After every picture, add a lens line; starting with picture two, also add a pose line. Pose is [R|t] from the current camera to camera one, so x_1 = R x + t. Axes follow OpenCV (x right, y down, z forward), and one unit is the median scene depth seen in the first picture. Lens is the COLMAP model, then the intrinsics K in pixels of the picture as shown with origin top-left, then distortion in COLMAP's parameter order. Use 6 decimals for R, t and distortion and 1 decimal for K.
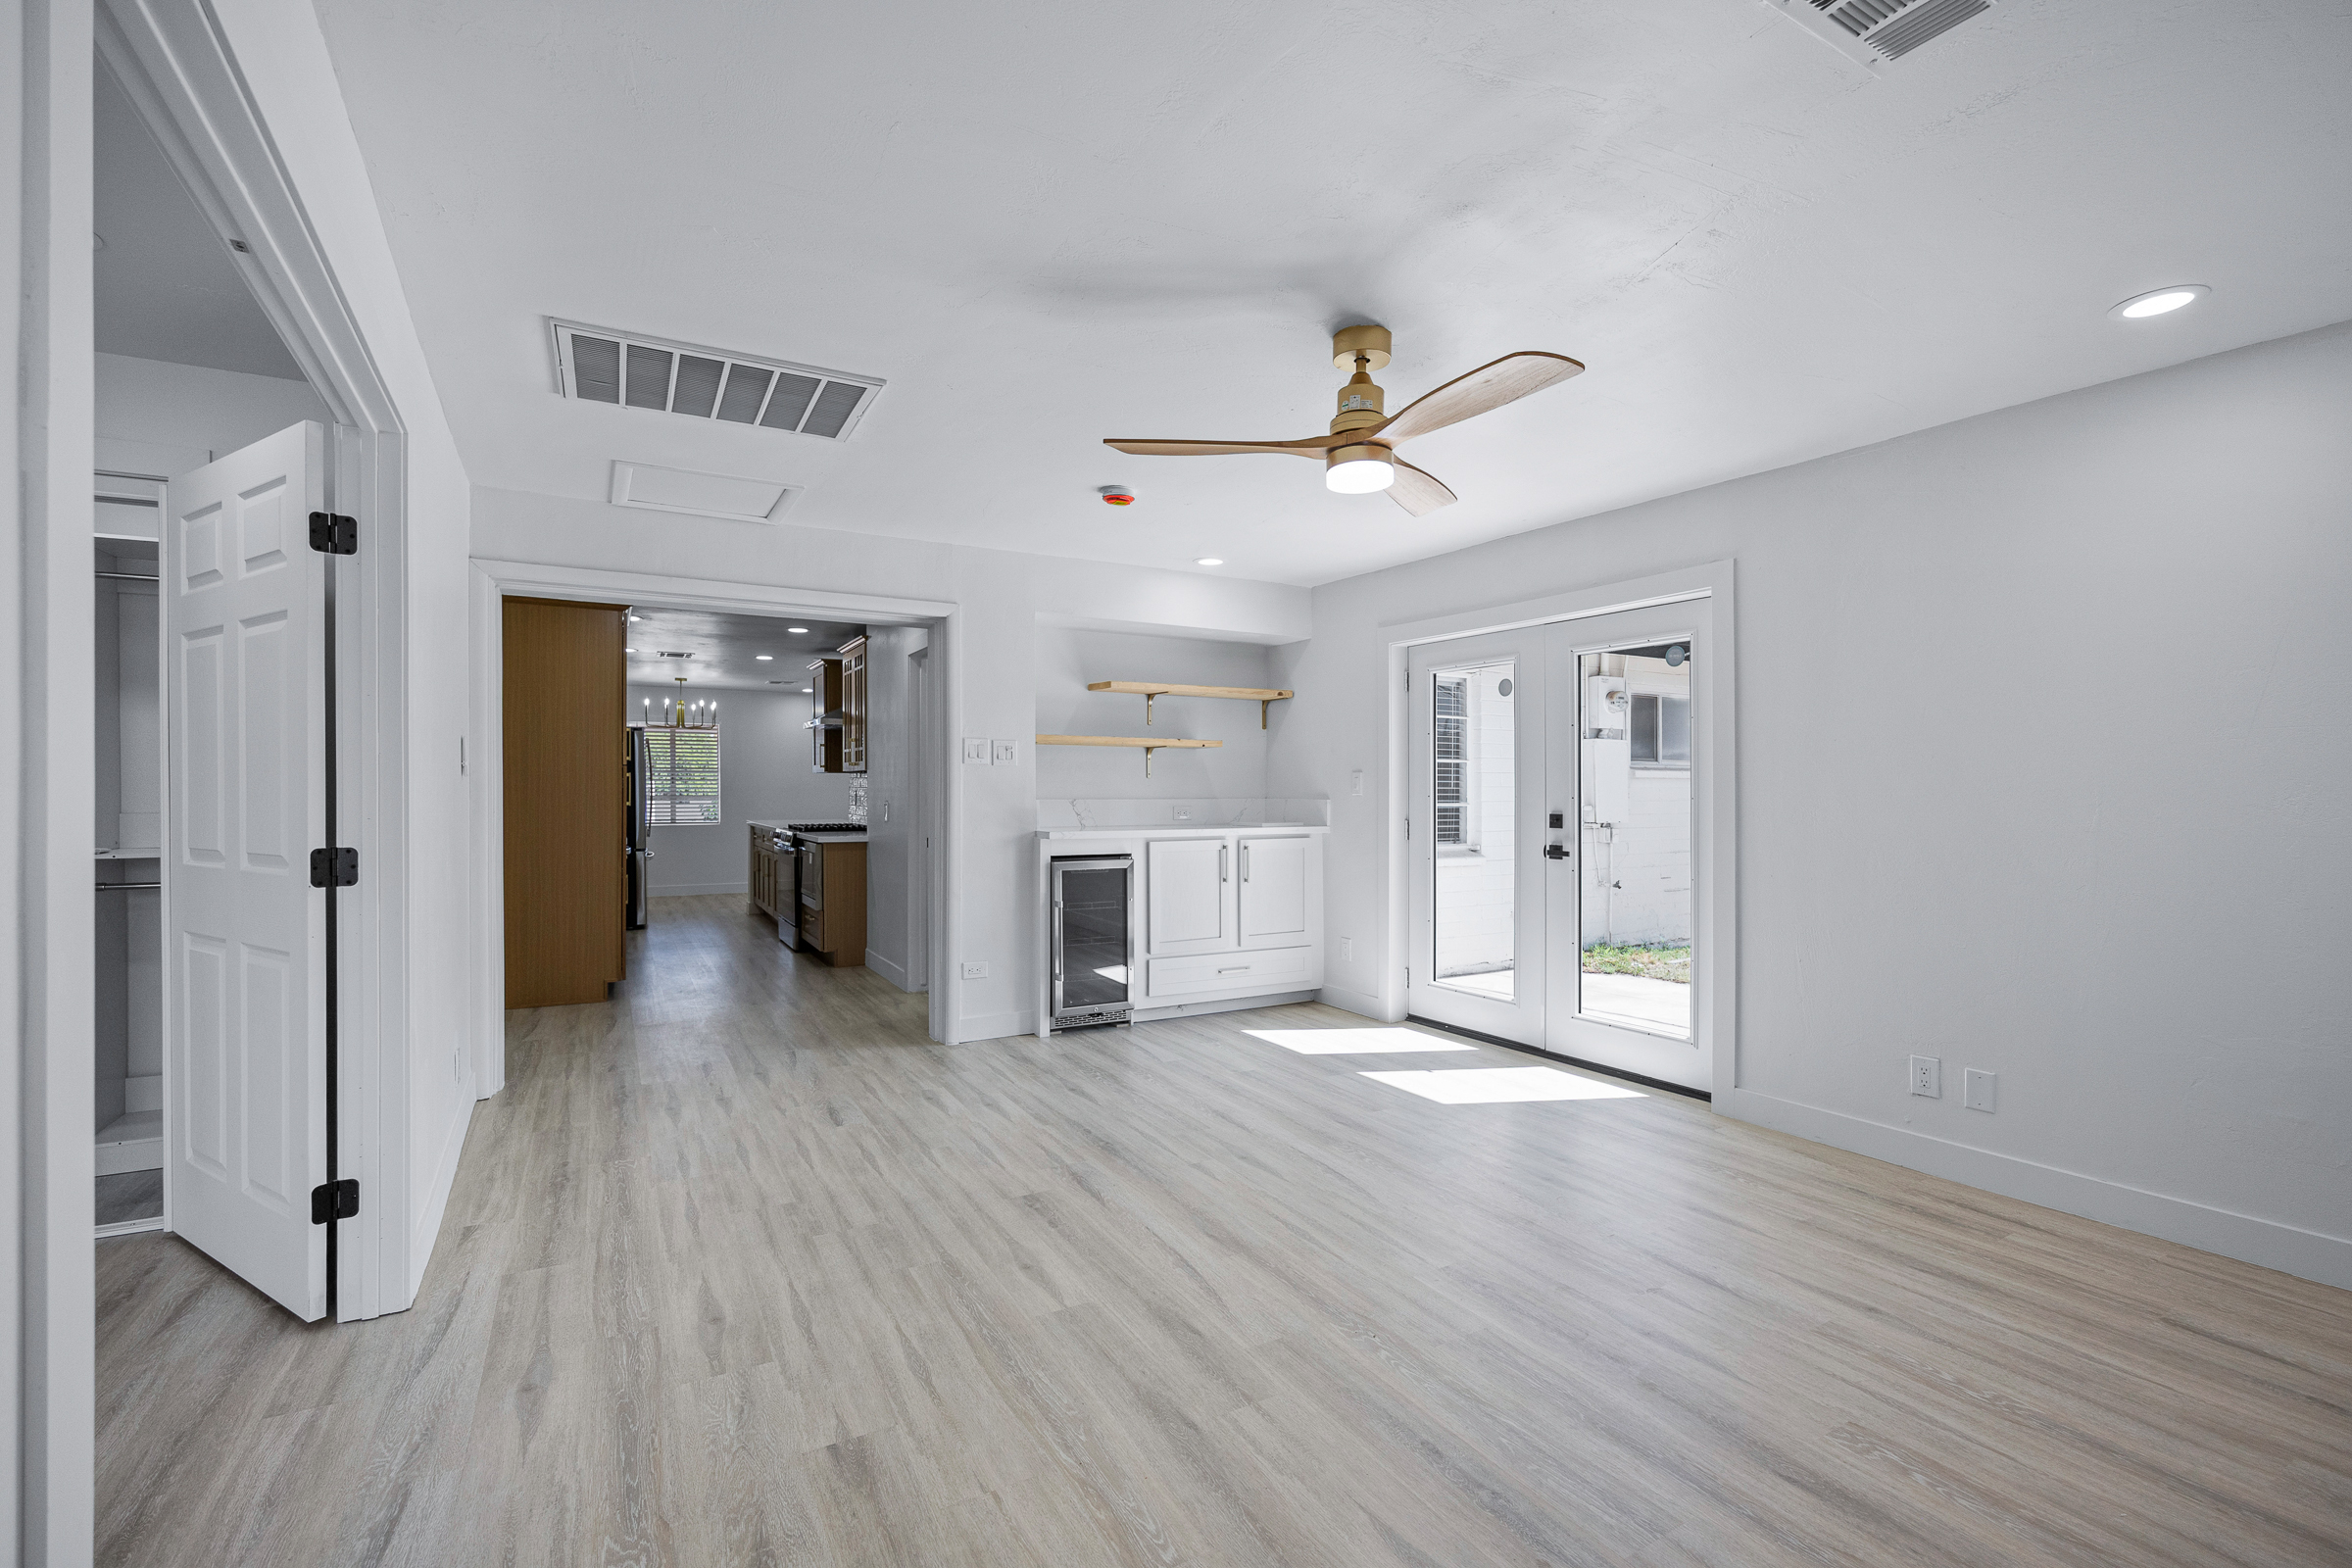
lens RADIAL K [[1018.7, 0, 1173.5], [0, 1018.7, 796.3], [0, 0, 1]] dist [-0.021278, 0.001952]
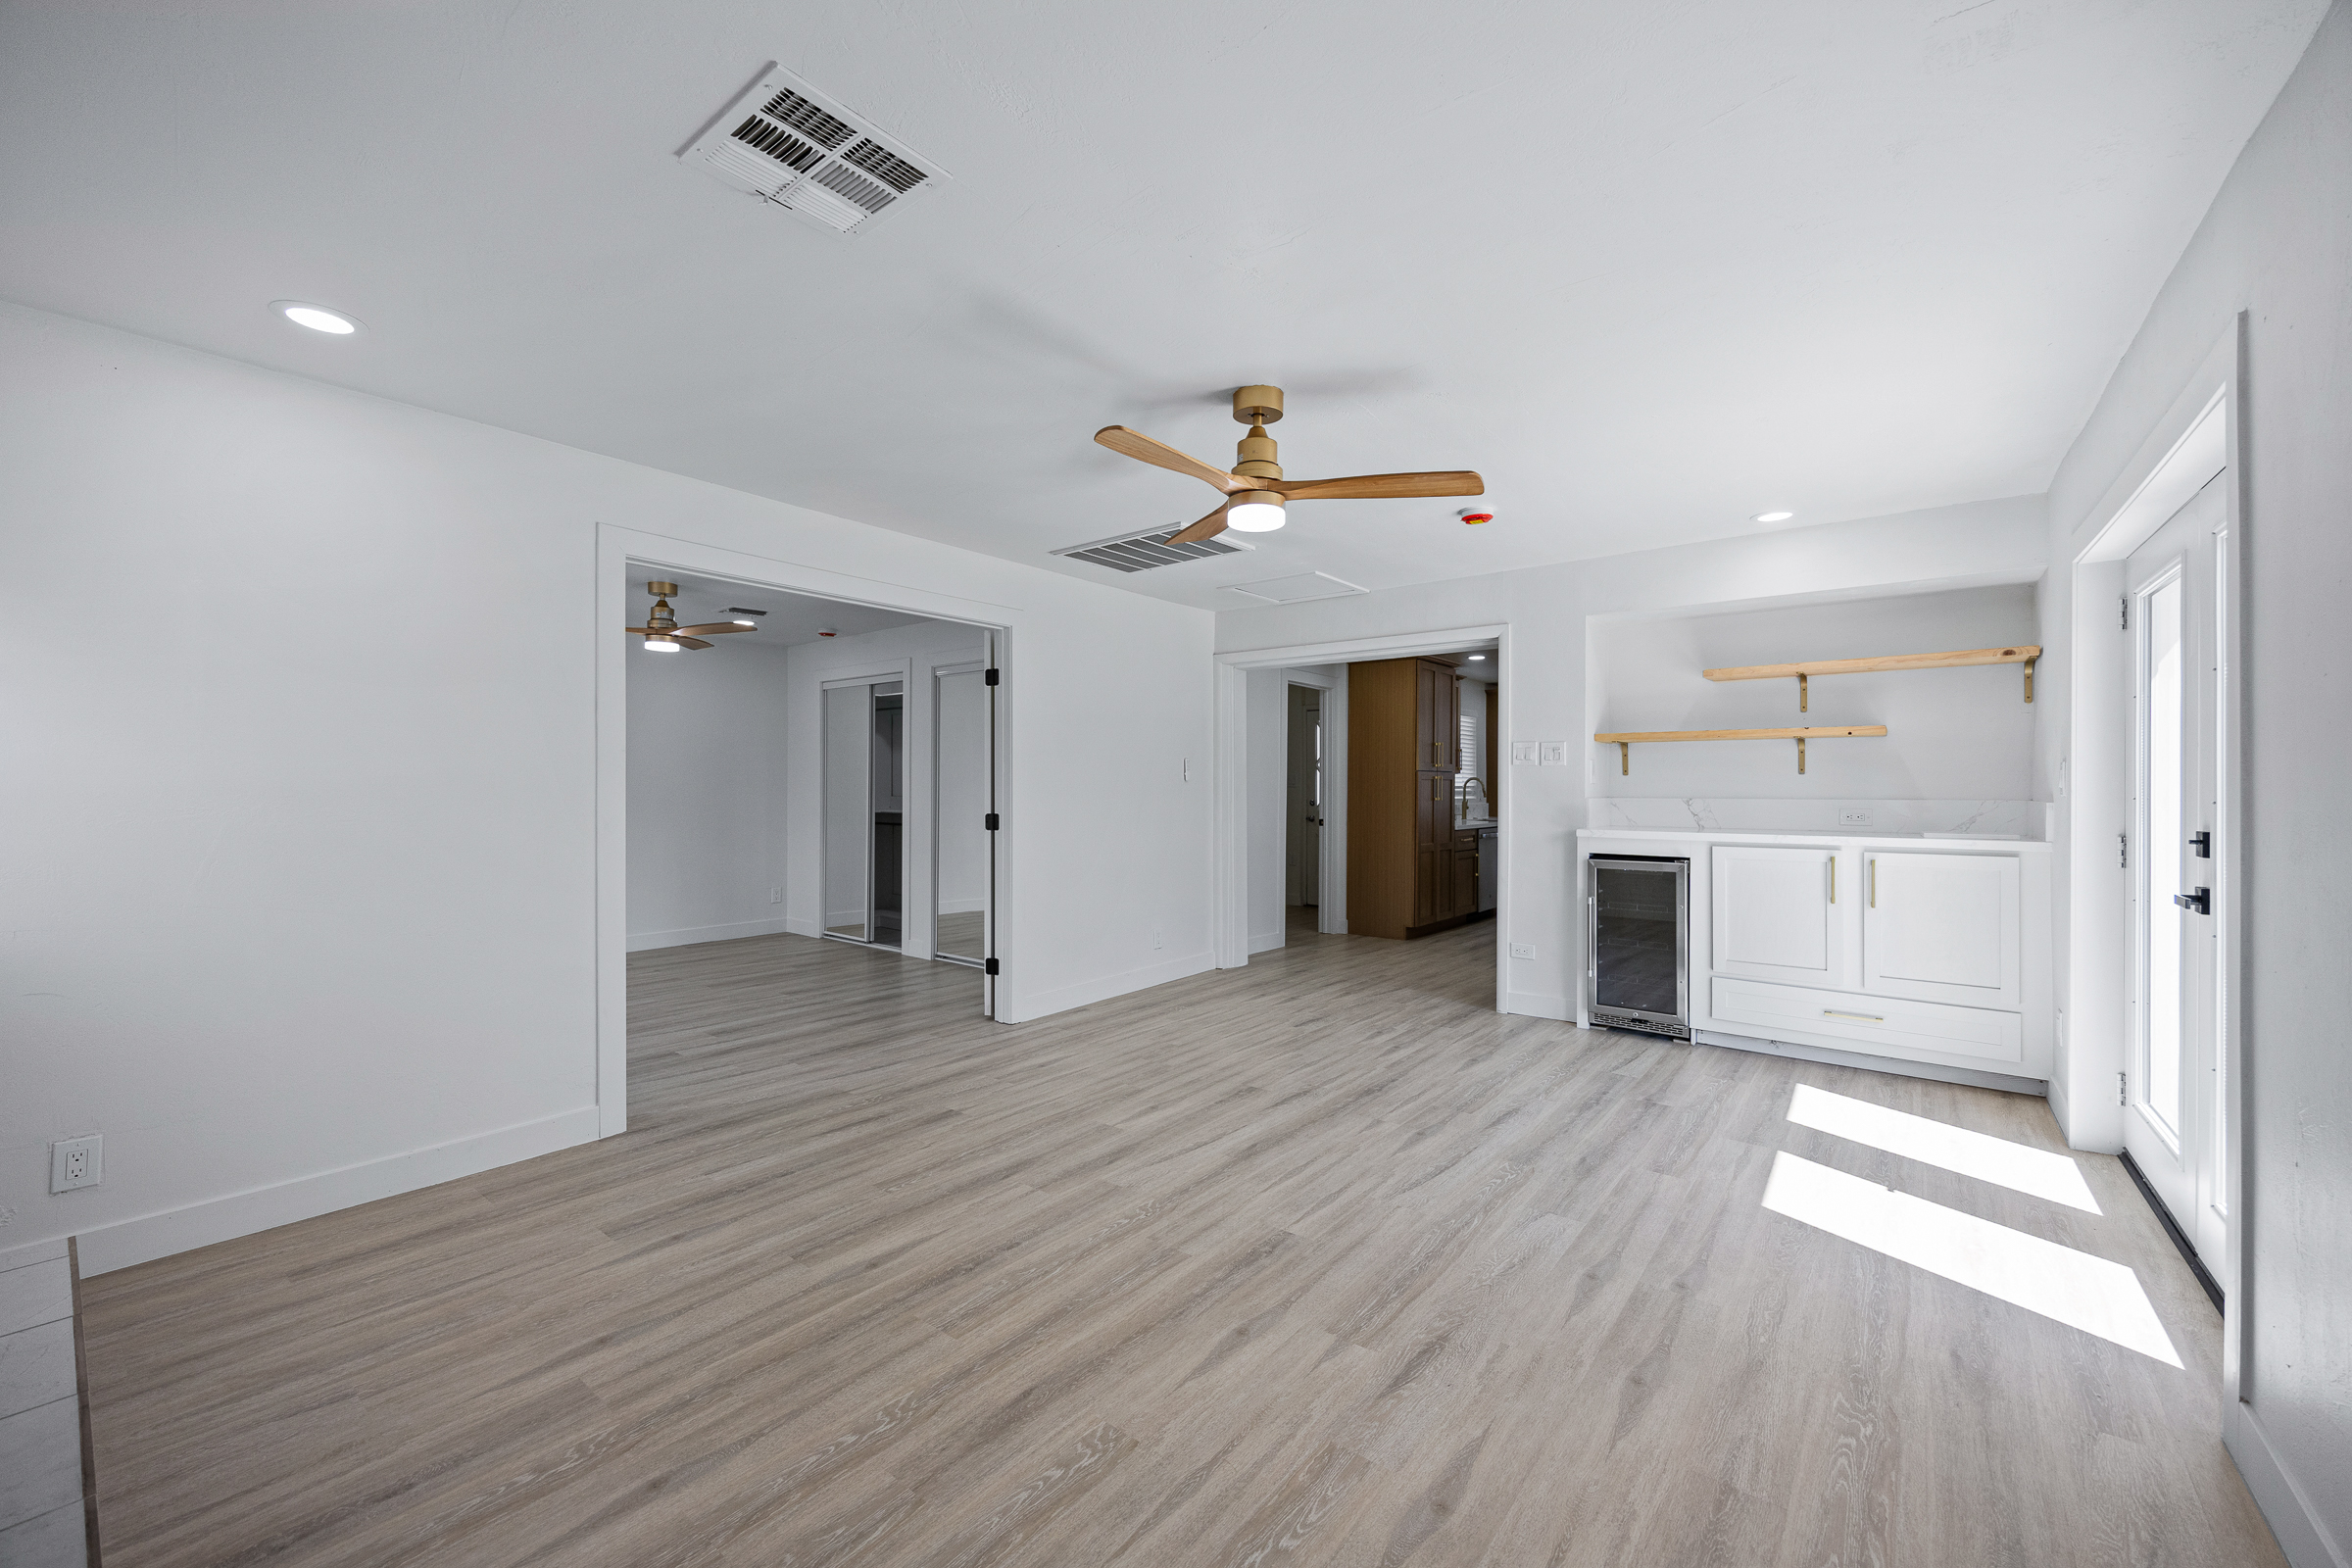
lens RADIAL K [[909.1, 0, 1164.3], [0, 909.1, 784.7], [0, 0, 1]] dist [0.004153, -0.000381]
pose [[0.376183, -0.004334, -0.926535, 0.869345], [-0.006663, 0.999951, -0.007383, -0.000607], [0.926521, 0.008950, 0.376136, 0.399357]]
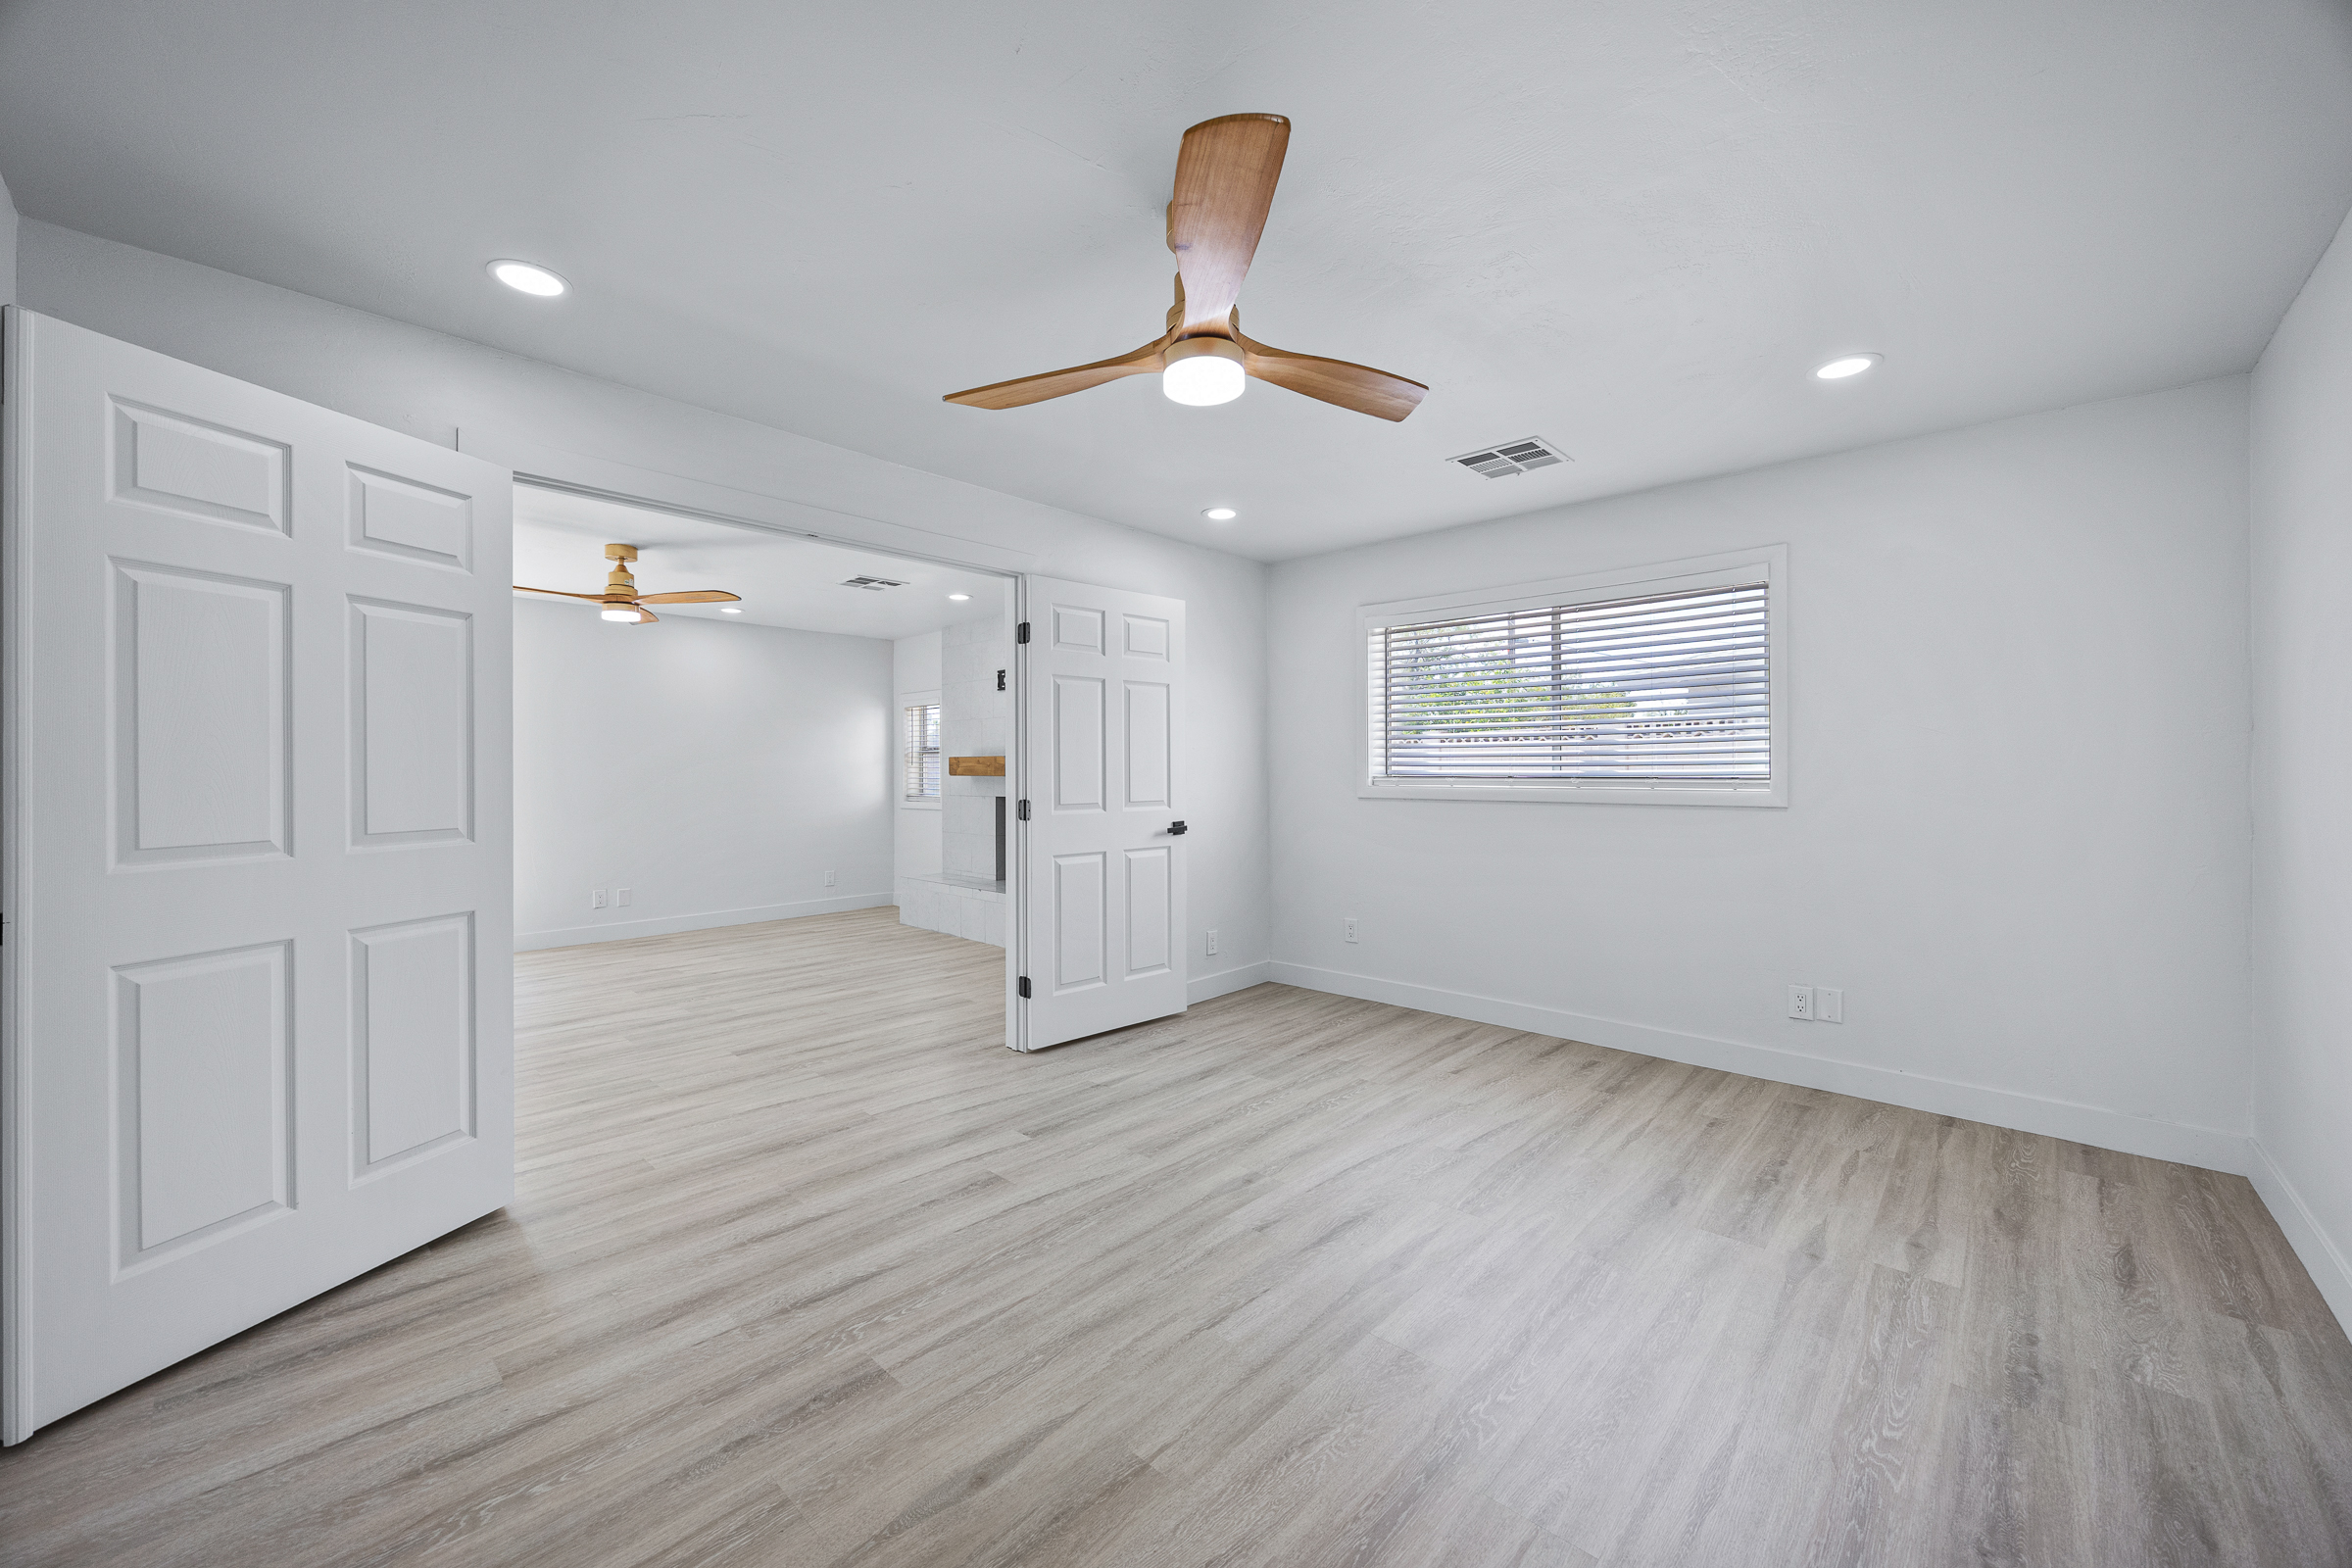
lens RADIAL K [[909.1, 0, 1167.8], [0, 909.1, 777.1], [0, 0, 1]] dist [0.004153, -0.000381]
pose [[-0.295682, -0.001553, 0.955285, -1.486239], [0.006244, 0.999974, 0.003558, 0.005935], [-0.955266, 0.007017, -0.295664, 0.383811]]
